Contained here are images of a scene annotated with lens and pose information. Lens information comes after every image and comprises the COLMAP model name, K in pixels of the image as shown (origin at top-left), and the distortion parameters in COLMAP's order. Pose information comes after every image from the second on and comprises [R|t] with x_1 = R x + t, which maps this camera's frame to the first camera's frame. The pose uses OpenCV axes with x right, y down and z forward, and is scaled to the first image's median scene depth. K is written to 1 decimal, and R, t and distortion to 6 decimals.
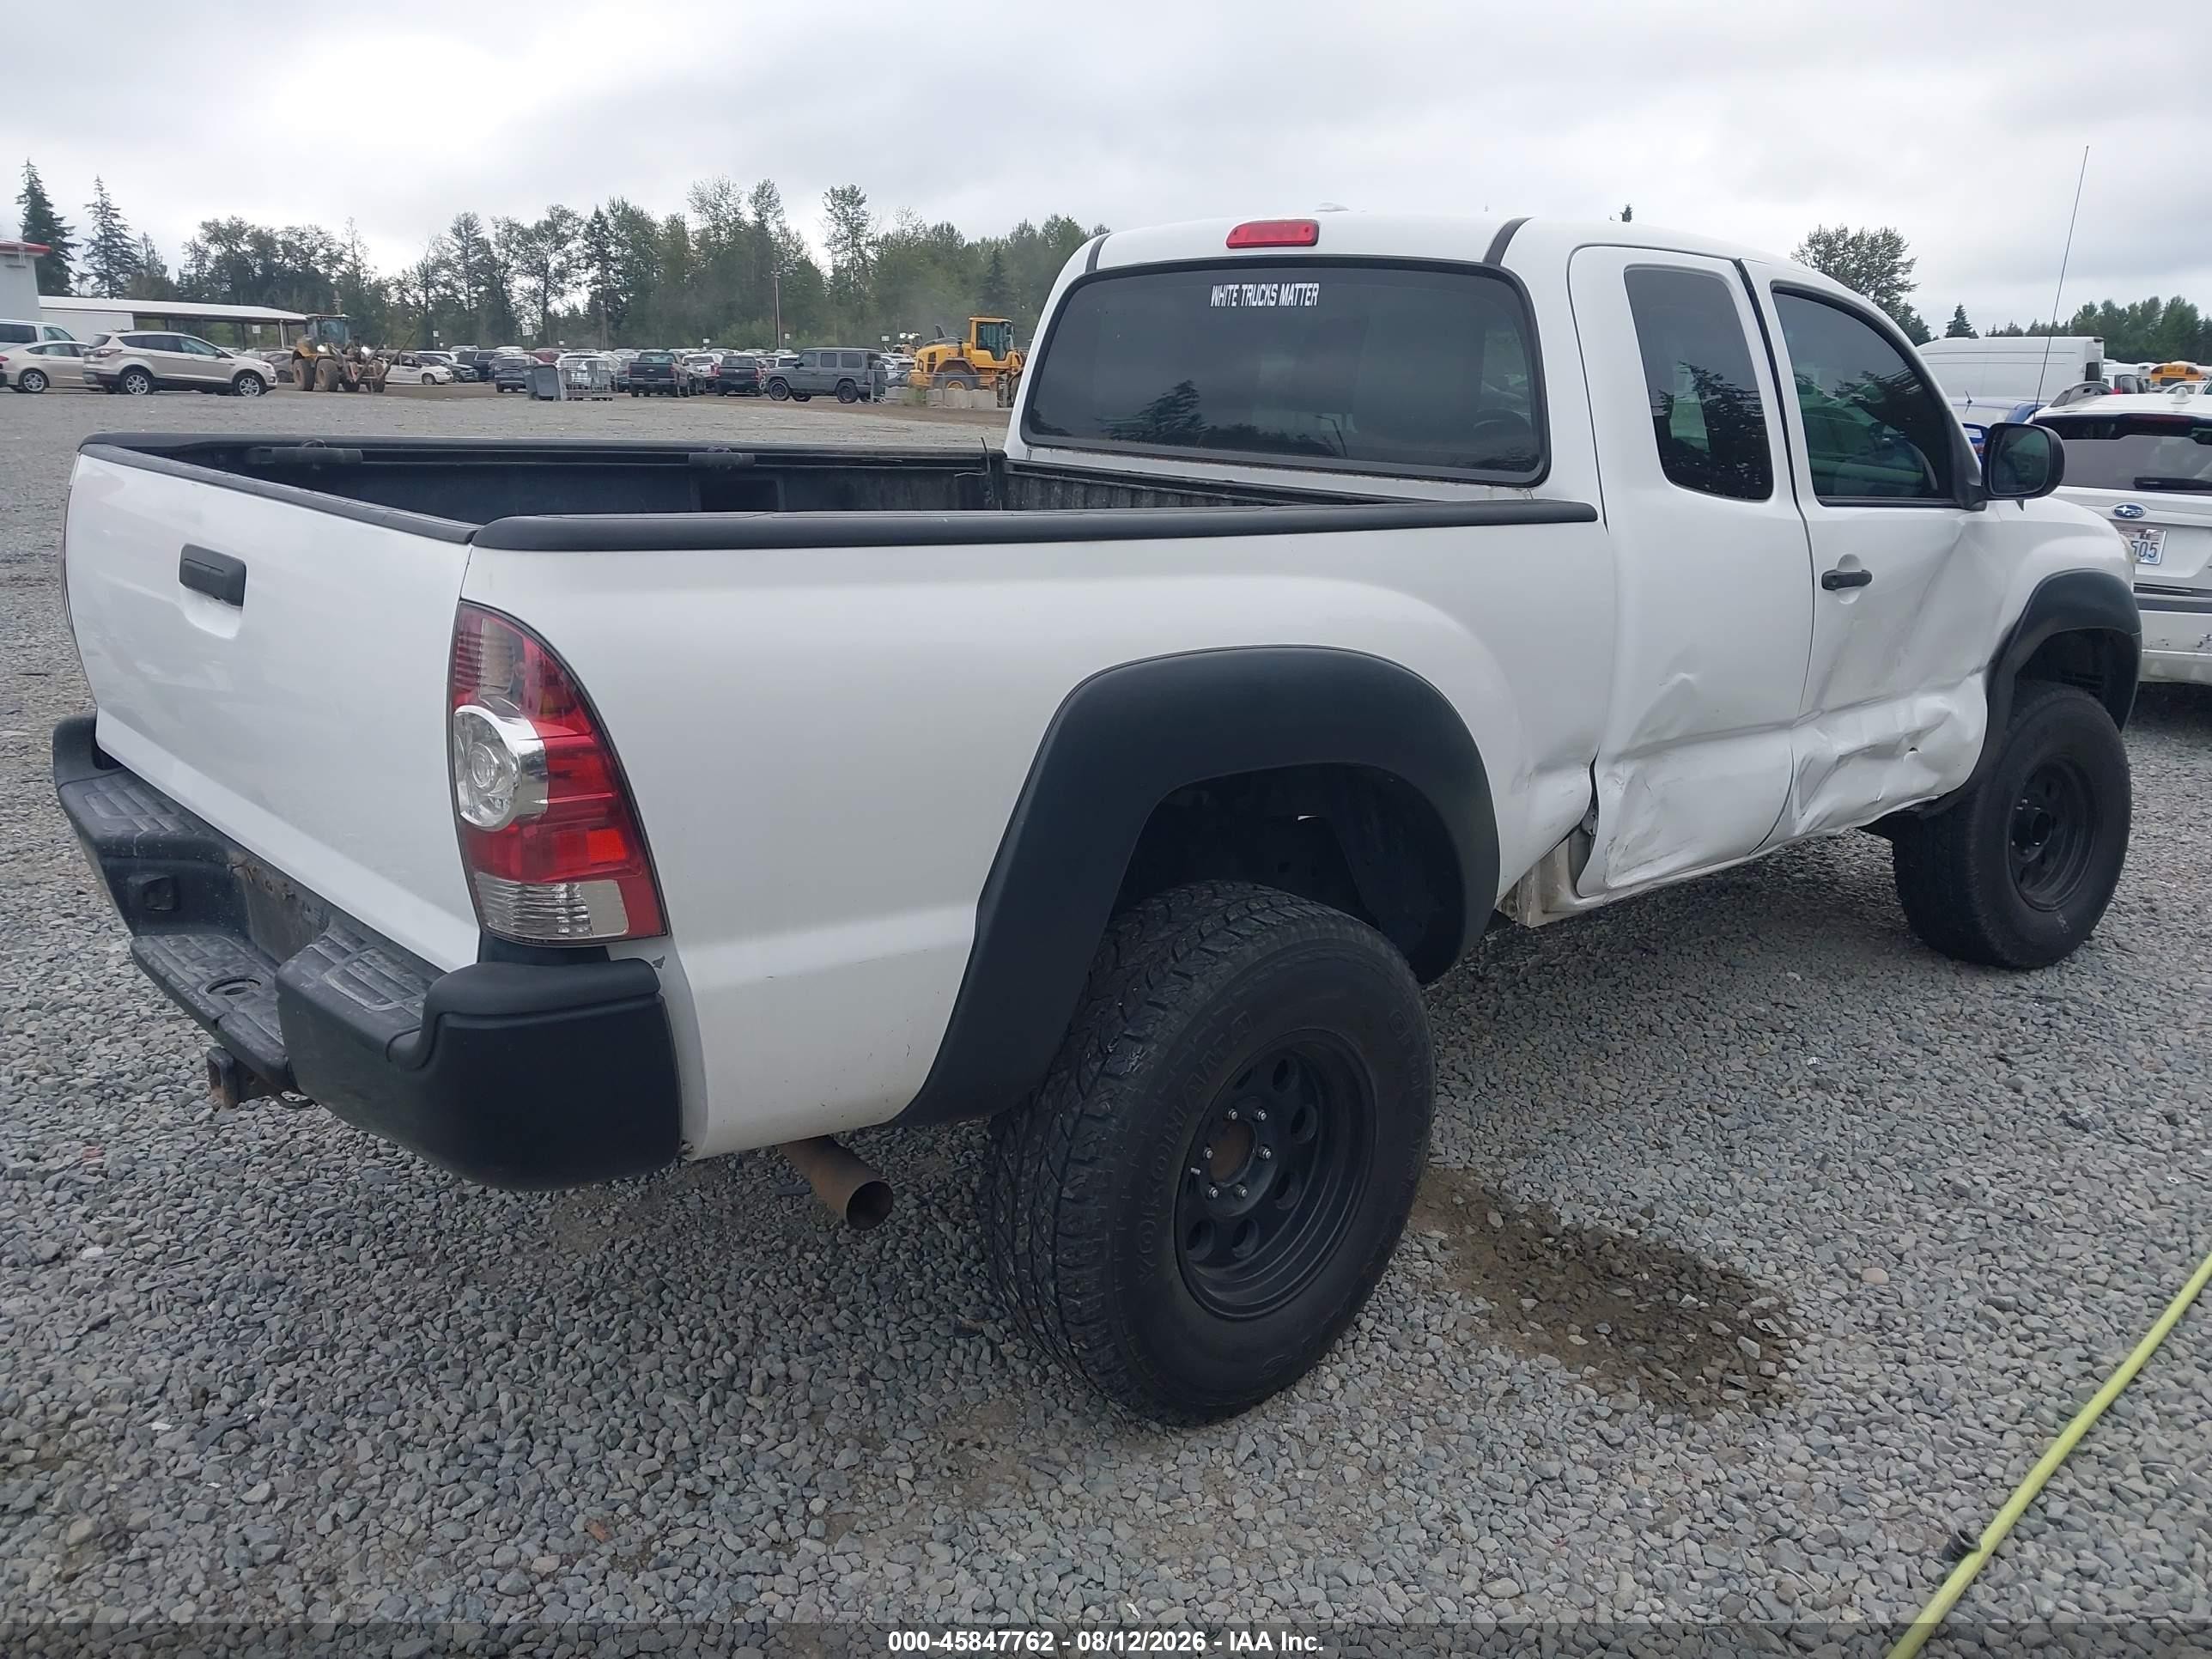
lens RADIAL K [[1742.5, 0, 1121.0], [0, 1742.5, 829.4], [0, 0, 1]] dist [-0.005271, 0.006770]
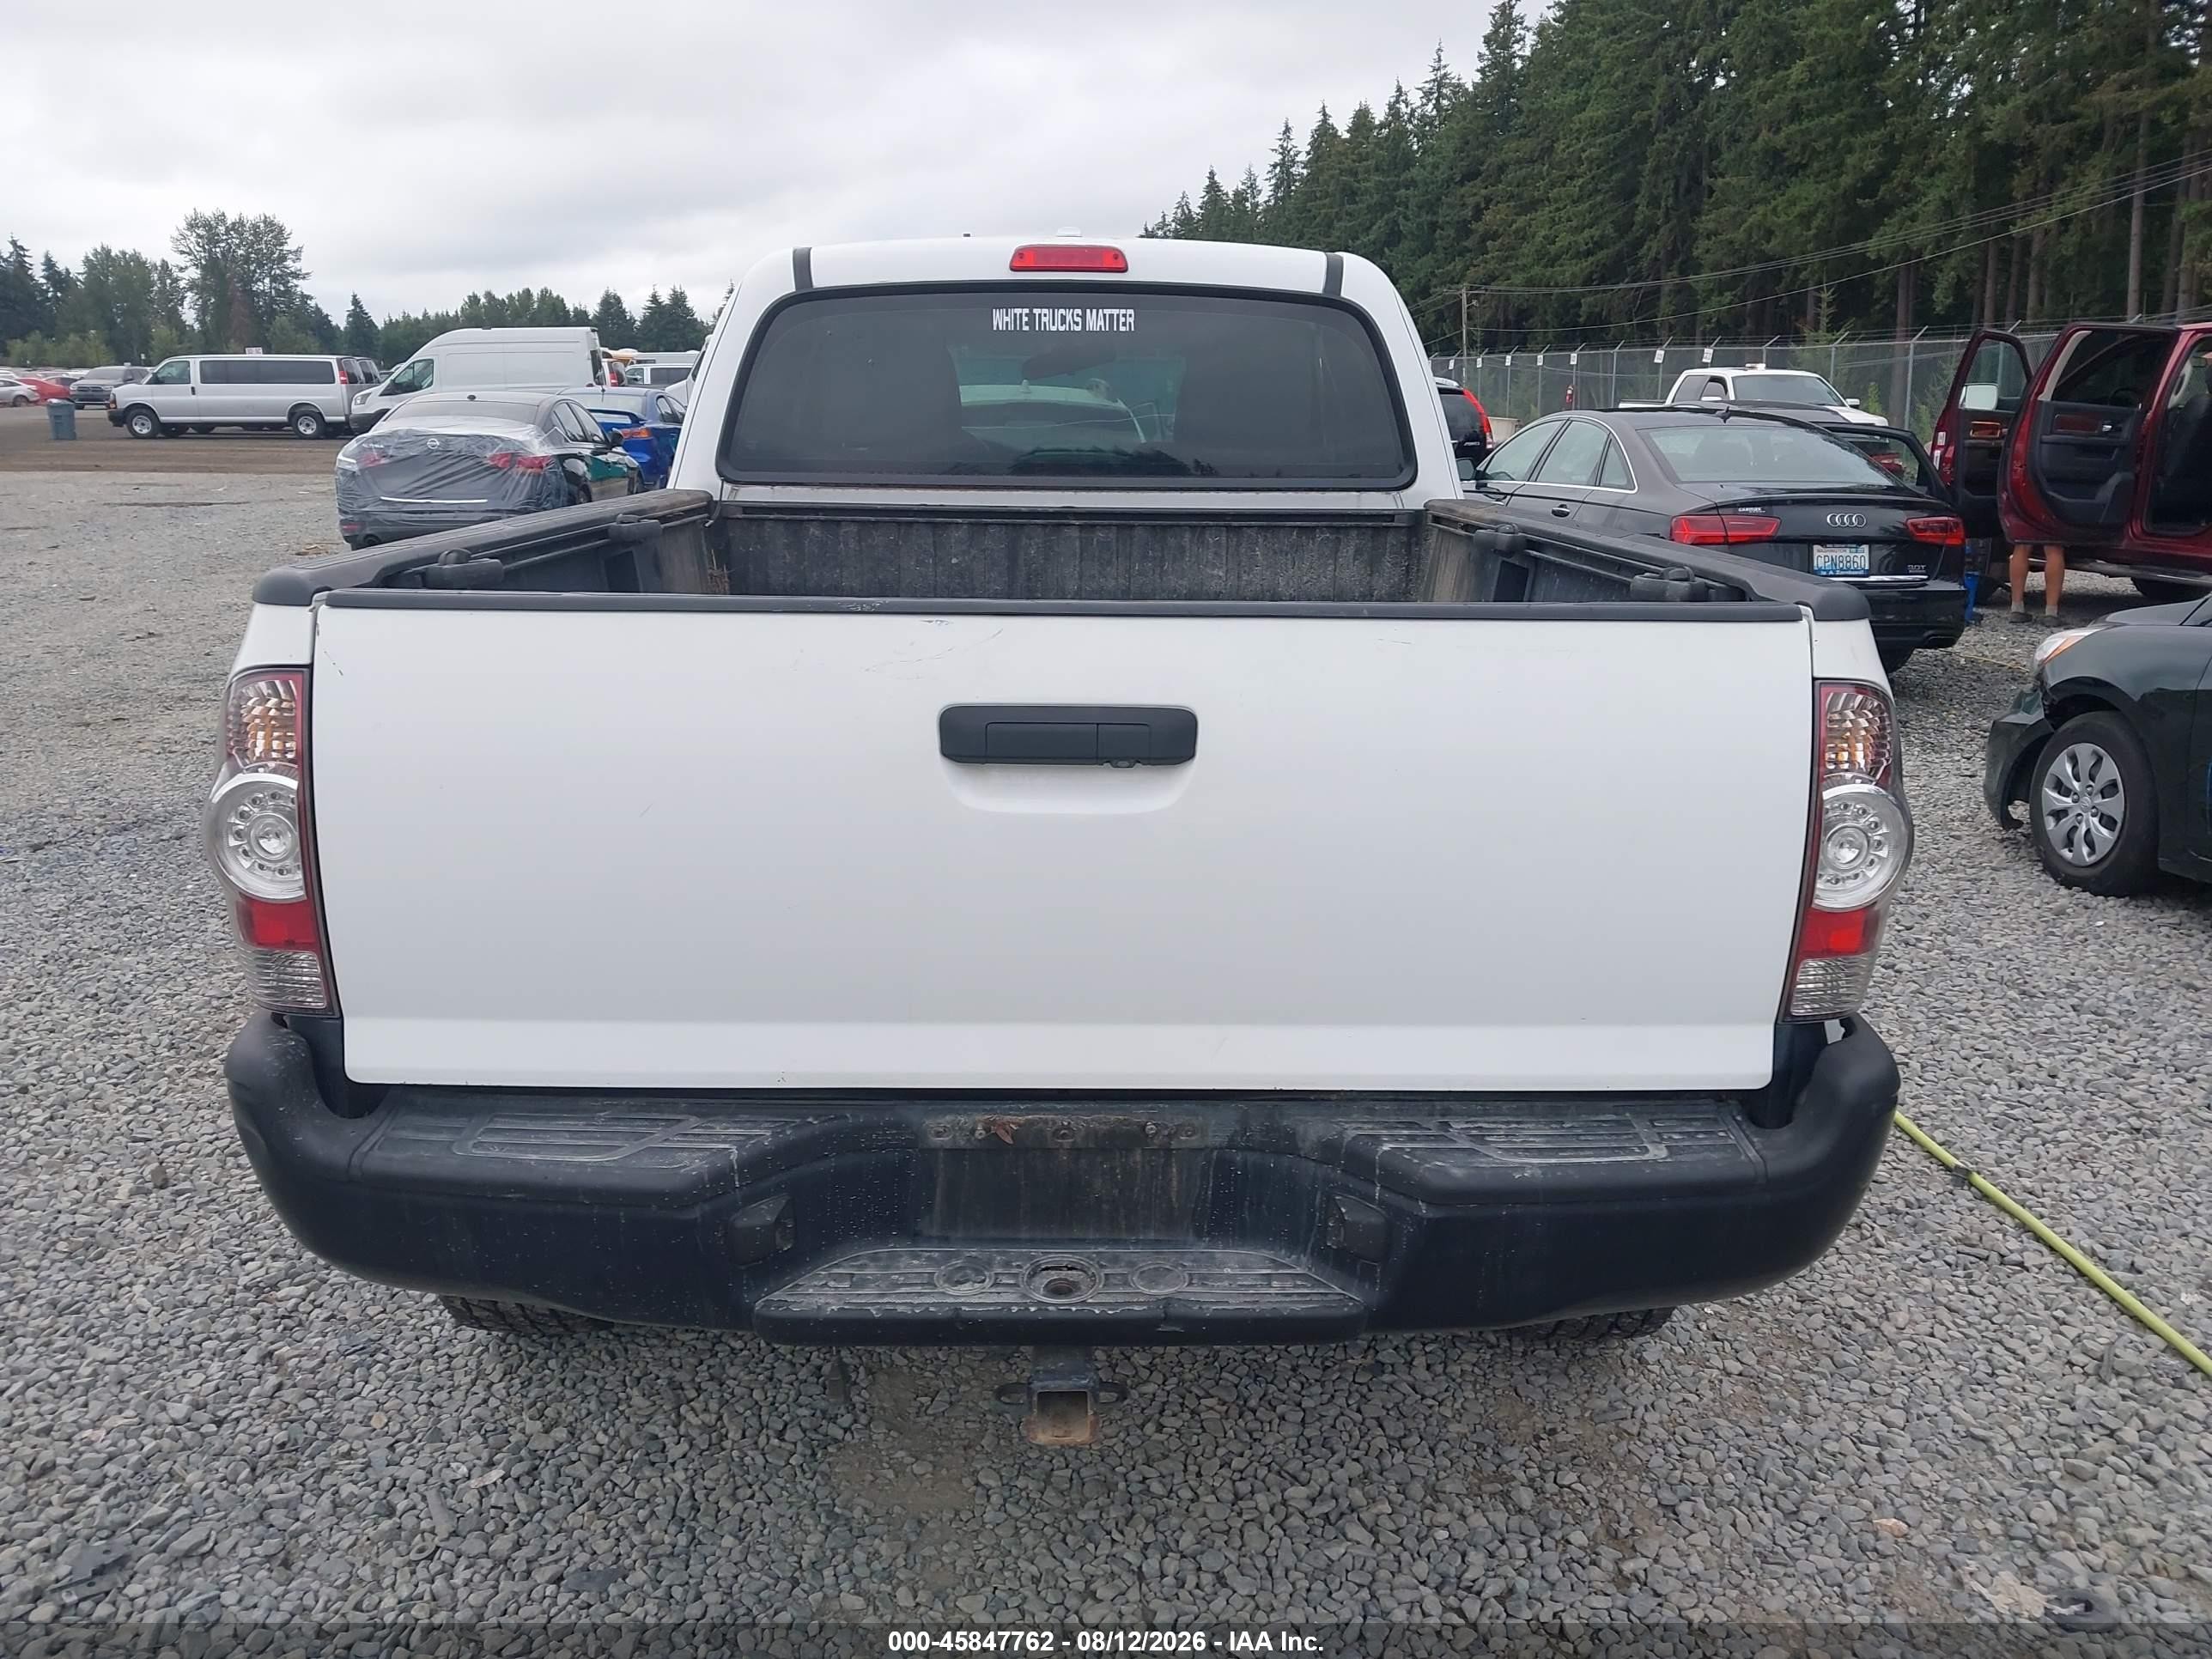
lens RADIAL K [[1742.5, 0, 1111.0], [0, 1742.5, 830.5], [0, 0, 1]] dist [-0.005271, 0.006770]
pose [[0.681654, -0.209702, 0.700980, -0.666910], [0.205156, 0.974396, 0.091996, -0.109982], [-0.702324, 0.081101, 0.707222, 0.305150]]
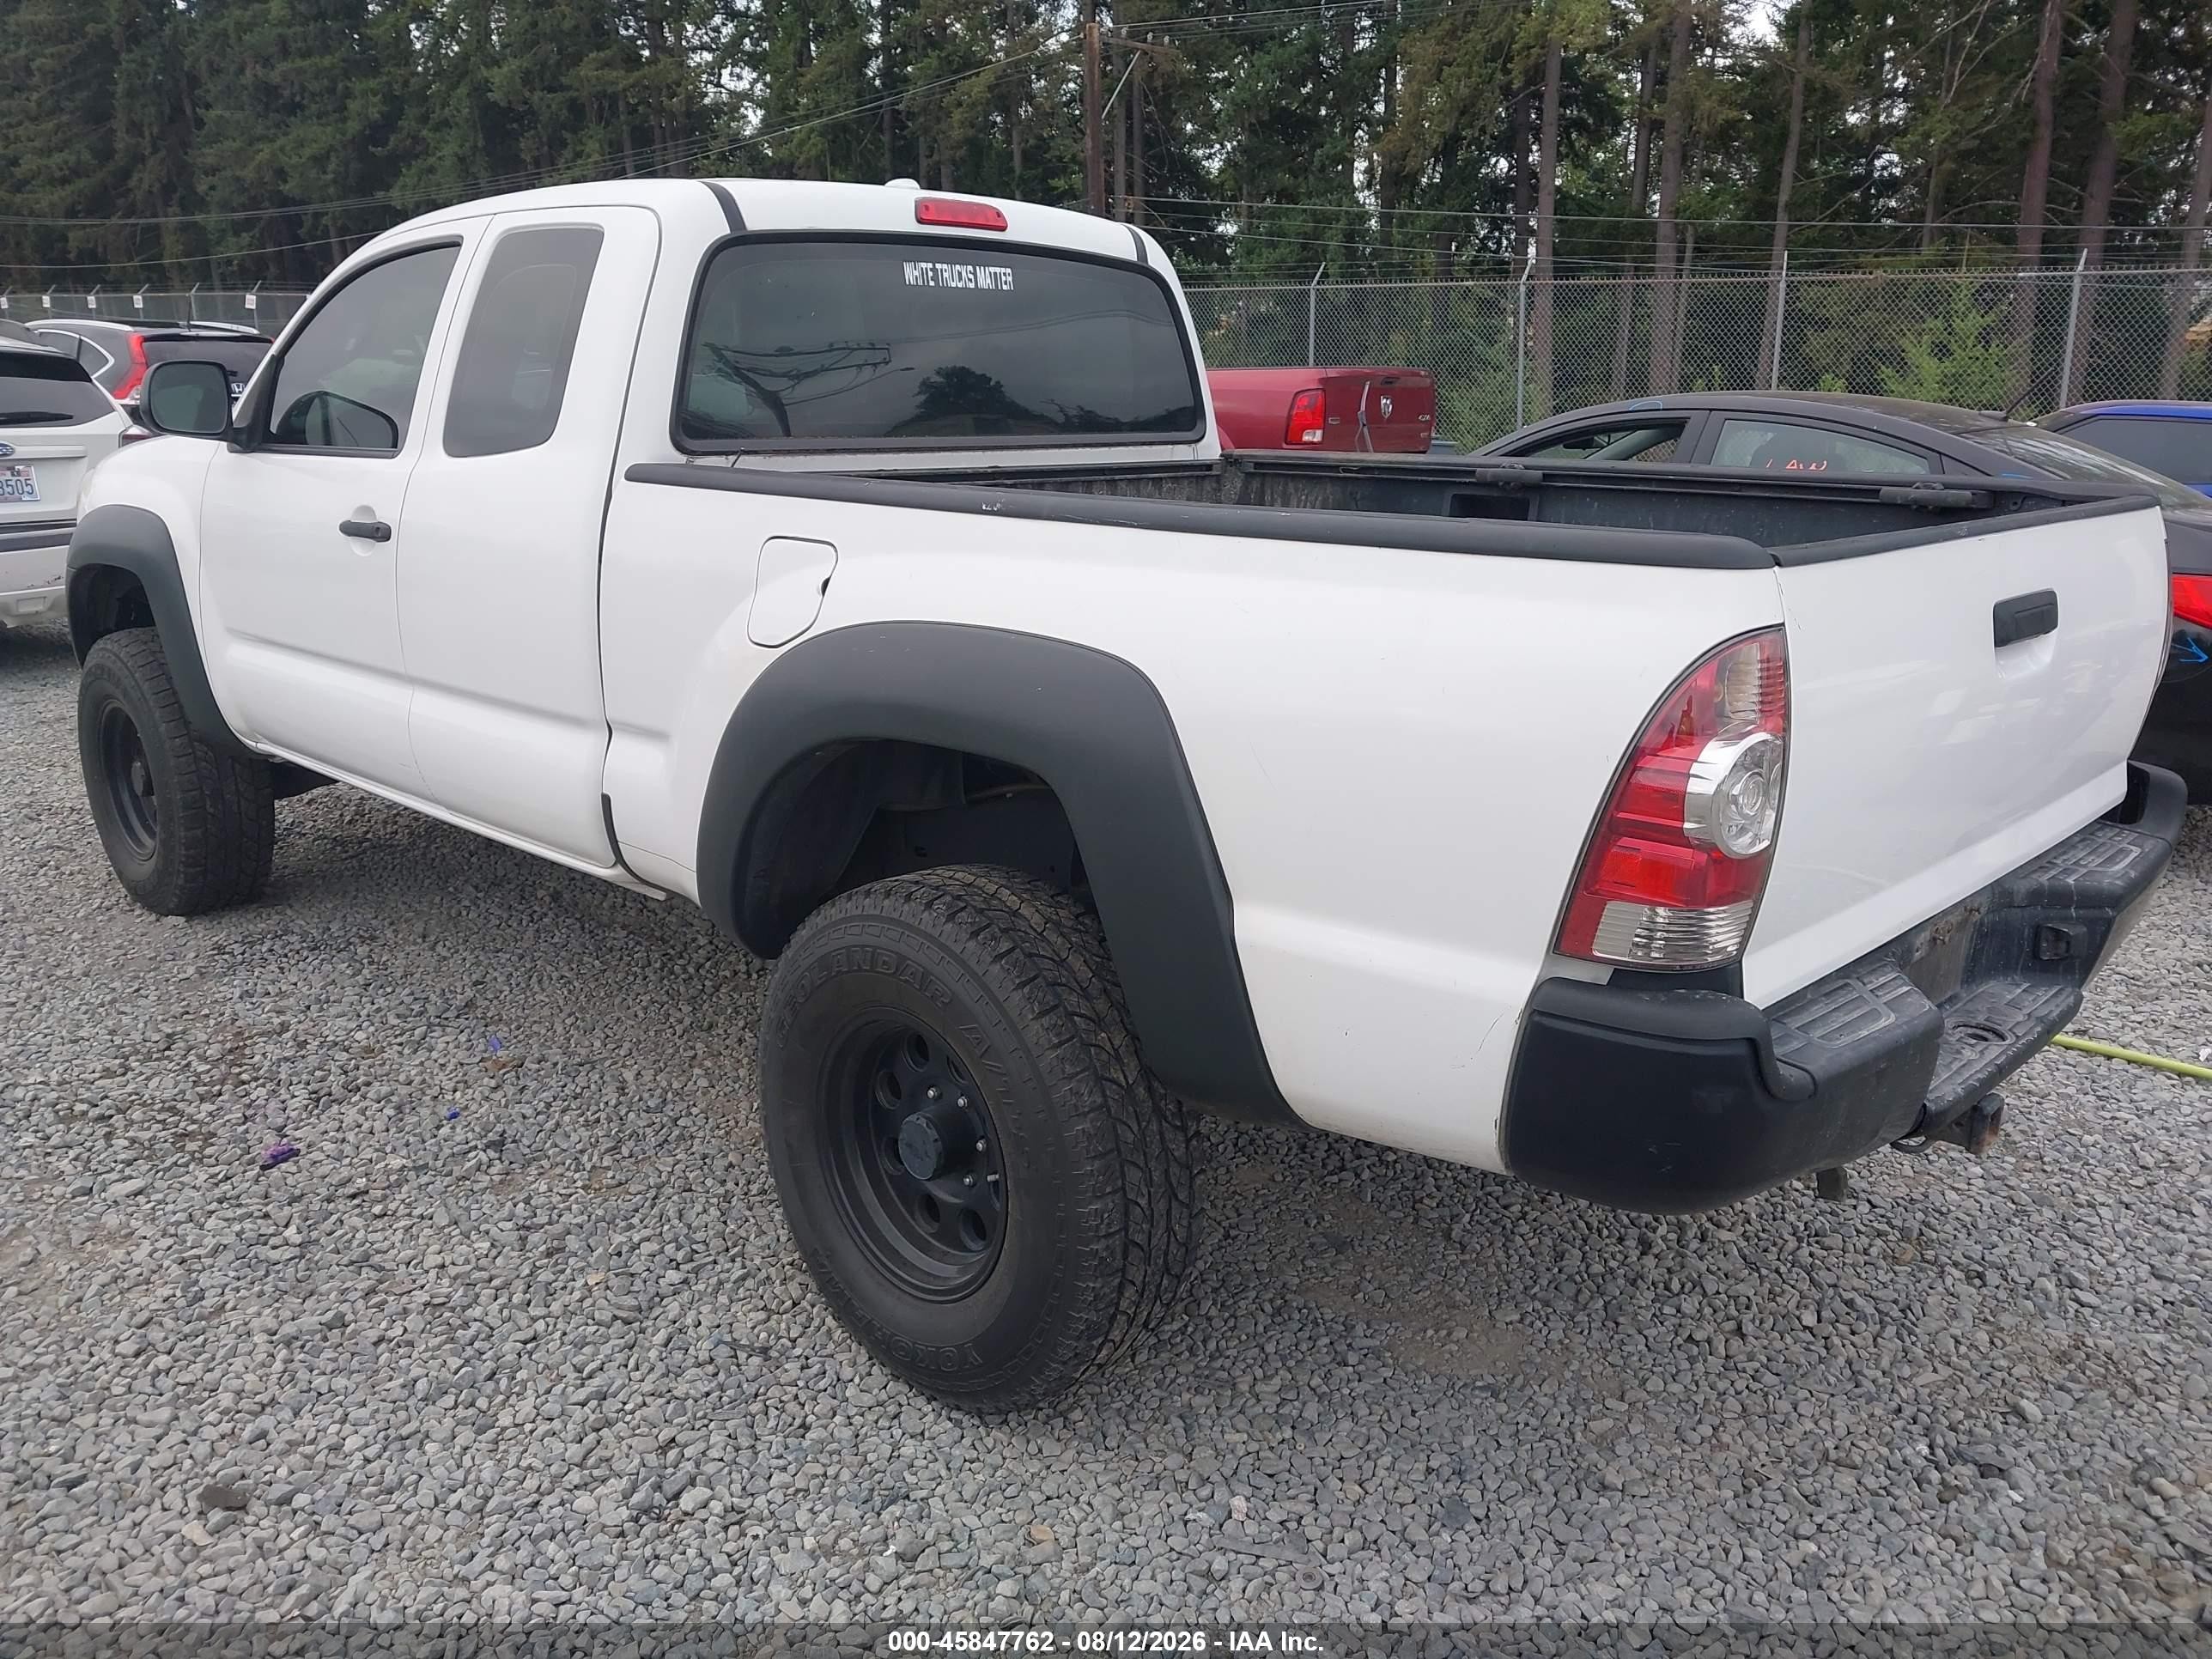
lens RADIAL K [[1742.5, 0, 1113.7], [0, 1742.5, 830.3], [0, 0, 1]] dist [-0.005271, 0.006770]
pose [[-0.041683, -0.295484, 0.954438, -0.959520], [0.236041, 0.925315, 0.296776, -0.292660], [-0.970849, 0.237657, 0.031177, 0.972329]]
